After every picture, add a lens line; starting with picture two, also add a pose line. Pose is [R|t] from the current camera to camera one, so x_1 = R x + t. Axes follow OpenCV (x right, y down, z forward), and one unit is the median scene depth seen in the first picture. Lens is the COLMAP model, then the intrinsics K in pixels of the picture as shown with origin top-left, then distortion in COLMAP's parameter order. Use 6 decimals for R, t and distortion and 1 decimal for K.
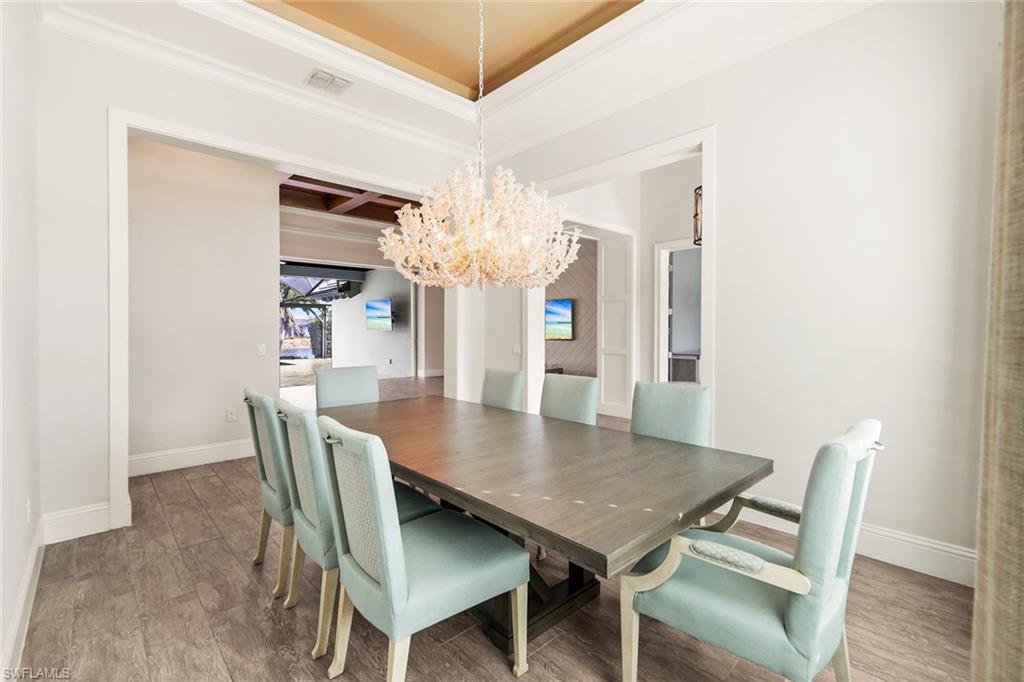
lens RADIAL K [[453.6, 0, 513.8], [0, 453.6, 333.6], [0, 0, 1]] dist [0.003333, 0.000487]
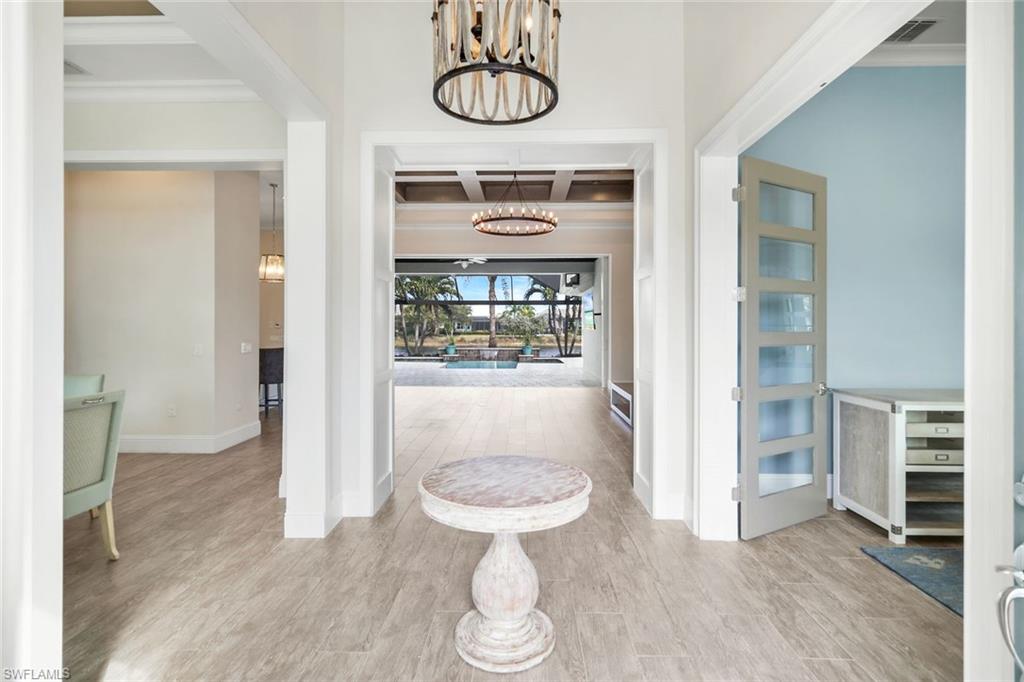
lens RADIAL K [[486.6, 0, 512.6], [0, 486.6, 326.0], [0, 0, 1]] dist [0.000615, 0.000105]
pose [[0.714104, 0.002474, -0.700035, 0.419831], [-0.009534, 0.999935, -0.006191, -0.011051], [0.699975, 0.011096, 0.714081, 0.422880]]
